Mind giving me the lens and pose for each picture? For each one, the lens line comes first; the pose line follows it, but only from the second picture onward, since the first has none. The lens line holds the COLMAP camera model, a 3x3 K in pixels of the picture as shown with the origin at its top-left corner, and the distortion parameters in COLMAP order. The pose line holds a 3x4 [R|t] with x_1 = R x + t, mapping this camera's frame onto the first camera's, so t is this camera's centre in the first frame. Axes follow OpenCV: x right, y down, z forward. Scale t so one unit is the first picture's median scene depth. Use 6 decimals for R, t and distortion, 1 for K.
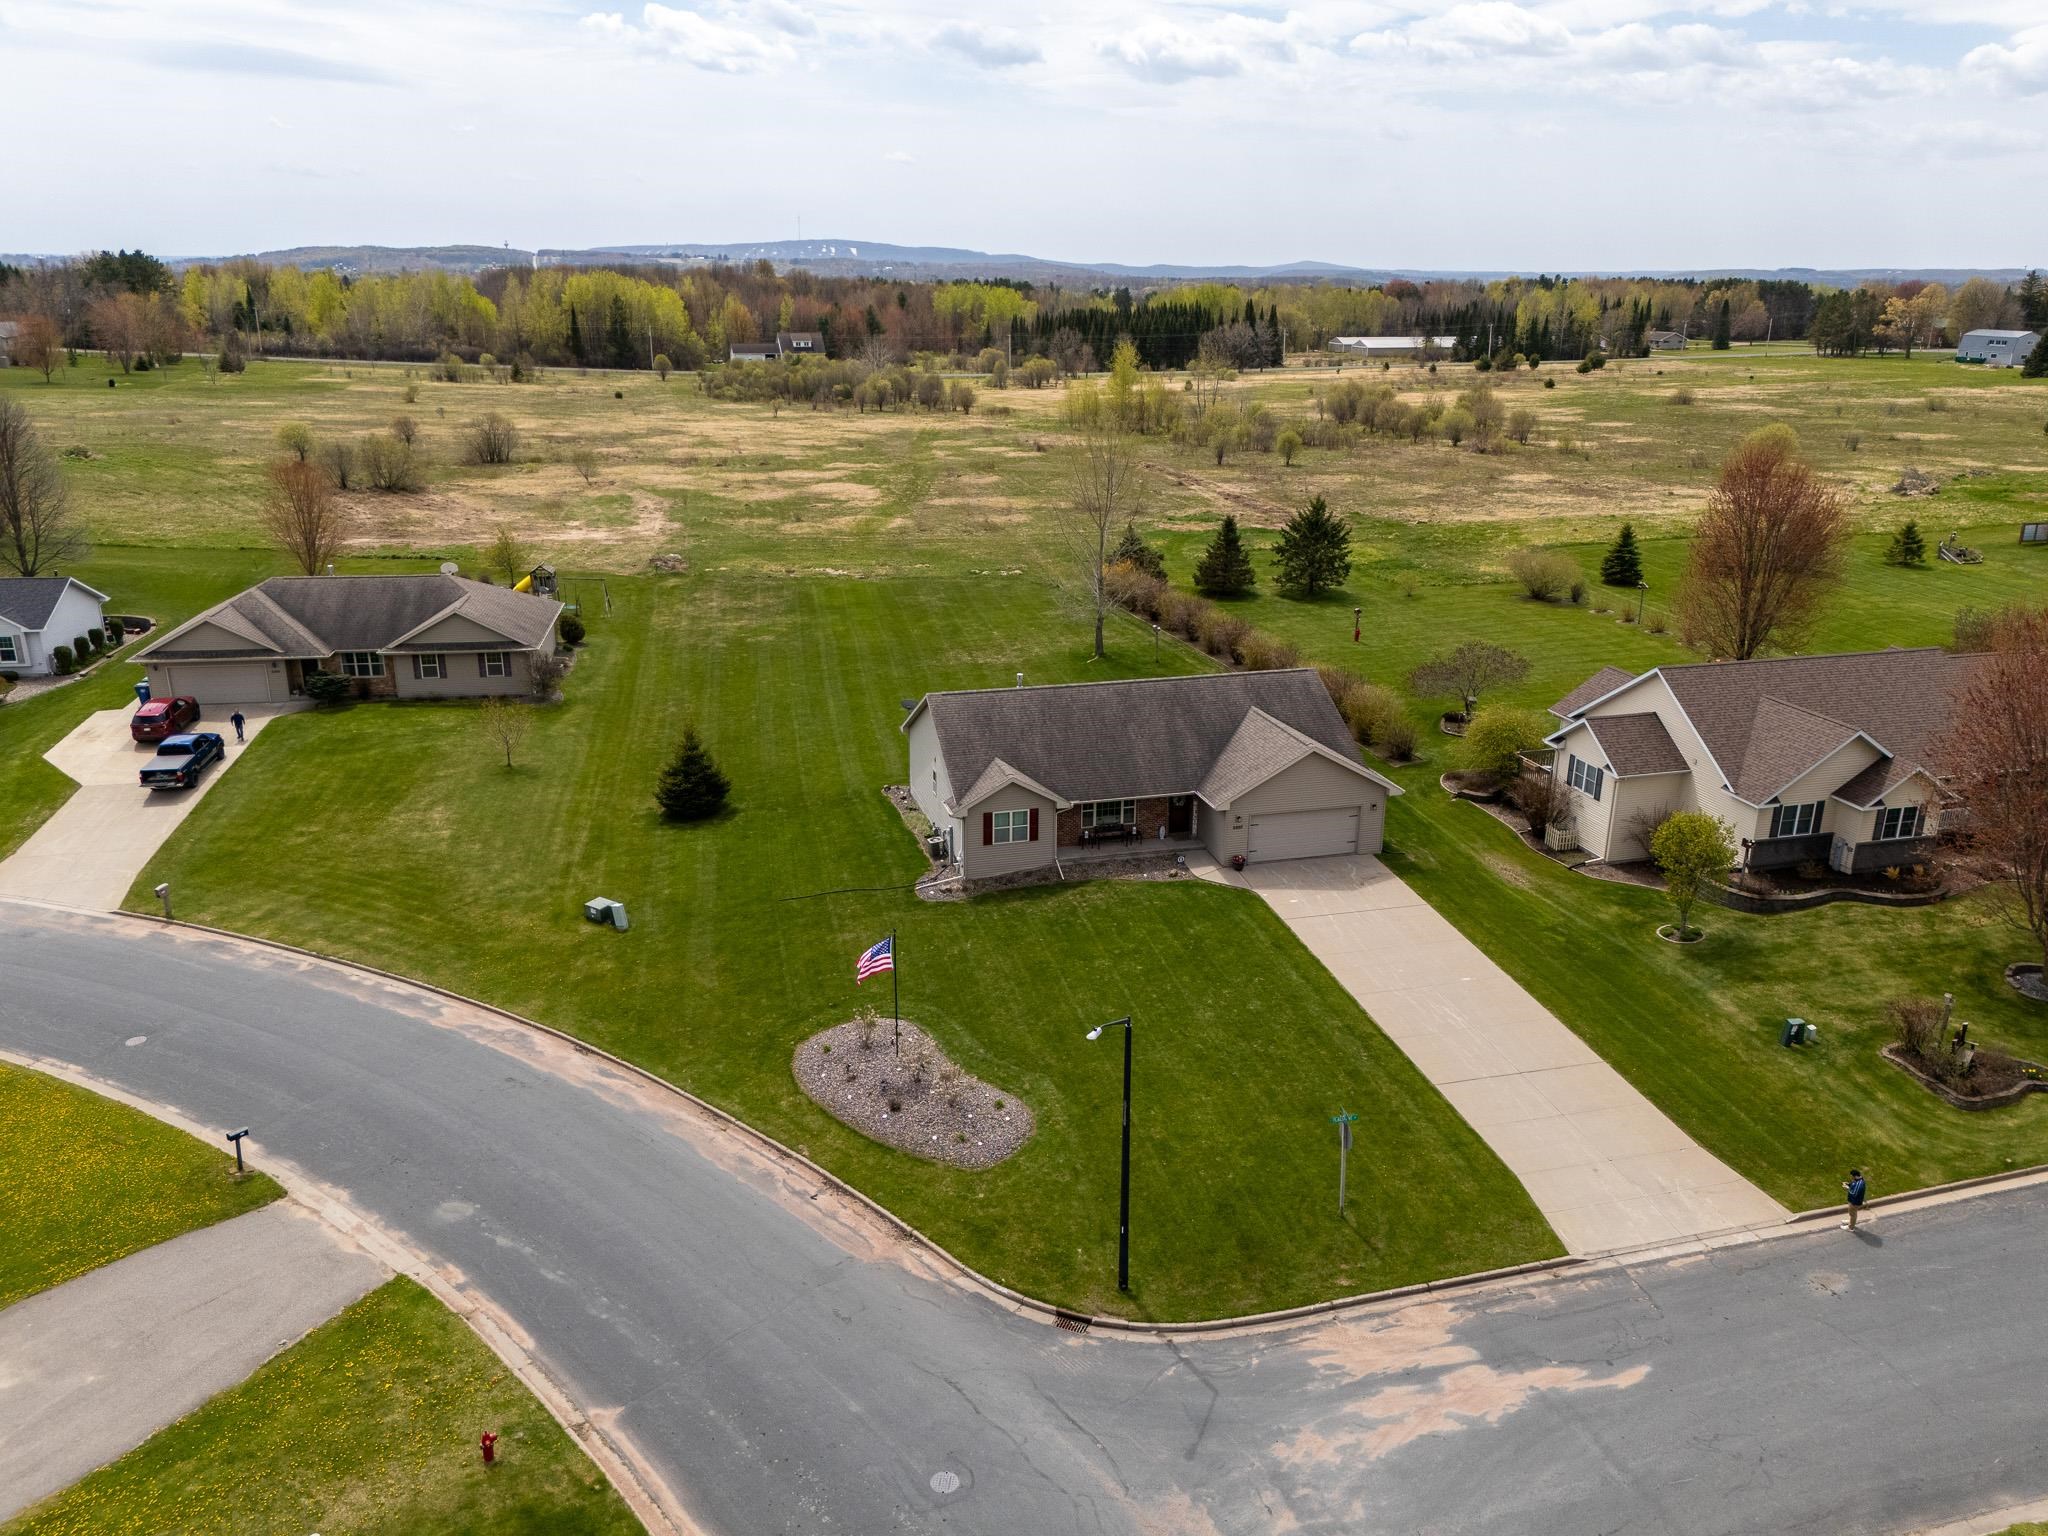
lens RADIAL K [[1496.2, 0, 1023.8], [0, 1496.2, 762.6], [0, 0, 1]] dist [0.068253, -0.068407]
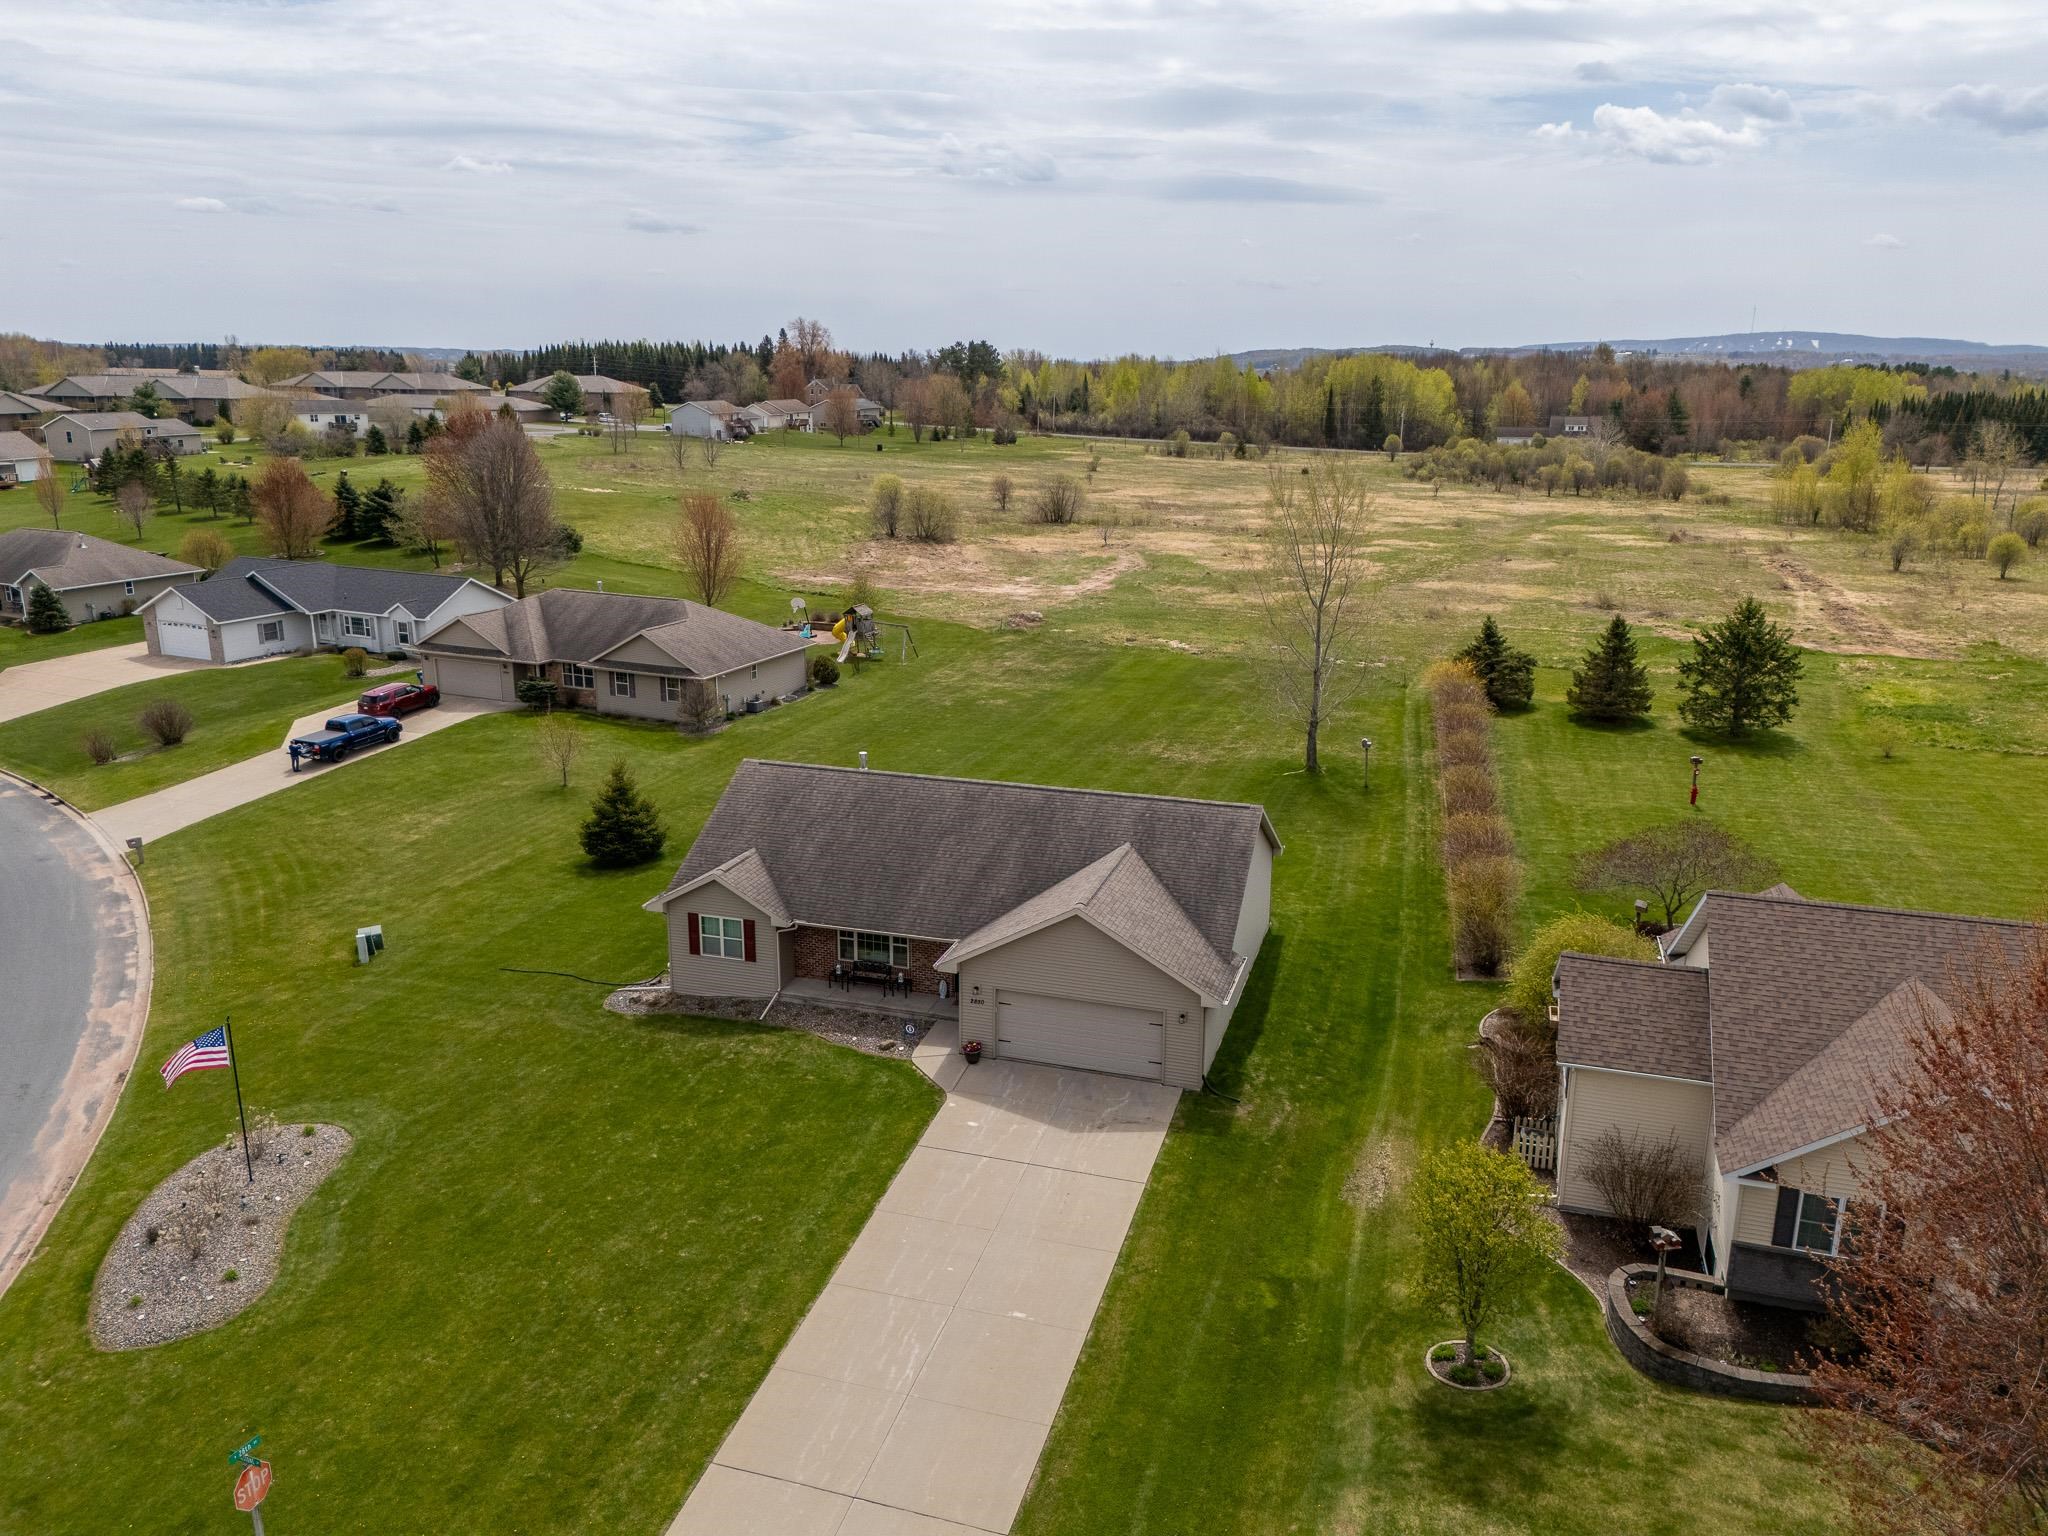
lens RADIAL K [[1496.2, 0, 1024.6], [0, 1496.2, 750.9], [0, 0, 1]] dist [0.068253, -0.068407]
pose [[0.842233, 0.132060, -0.522689, 0.431018], [-0.166540, 0.985846, -0.019274, -0.053095], [0.512746, 0.103282, 0.852305, 0.330864]]
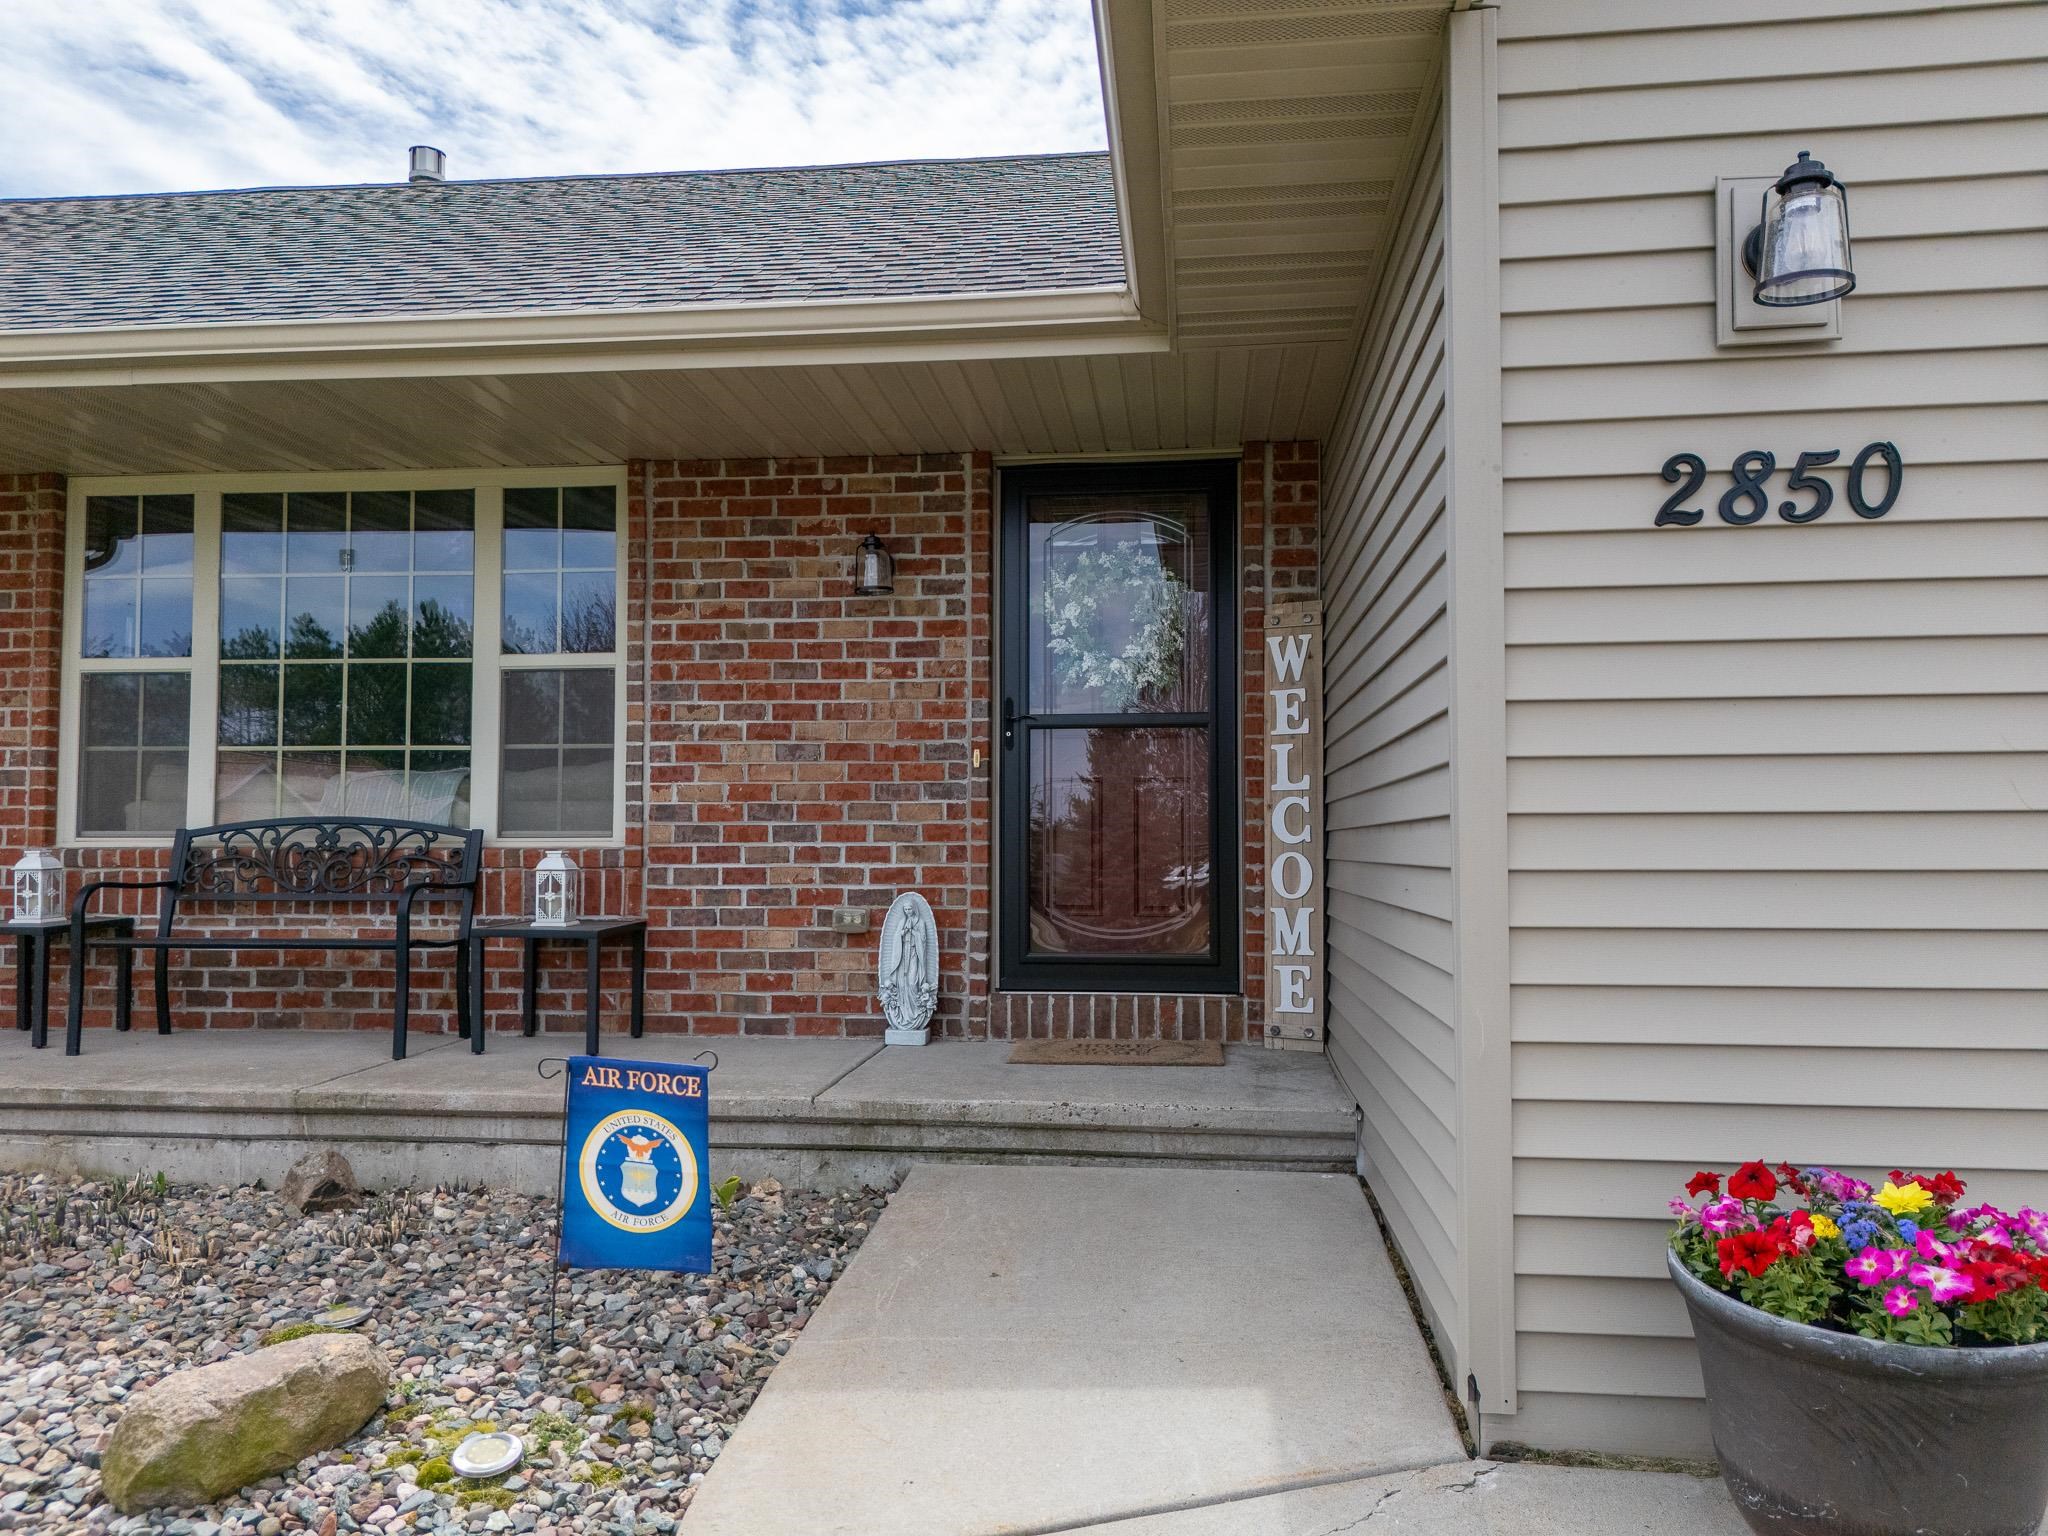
lens RADIAL K [[1496.2, 0, 1053.3], [0, 1496.2, 767.8], [0, 0, 1]] dist [0.068253, -0.068407]
pose [[0.931705, -0.030562, -0.361927, 0.115921], [-0.104505, 0.931762, -0.347705, 0.057283], [0.347856, 0.361782, 0.864934, 0.799608]]
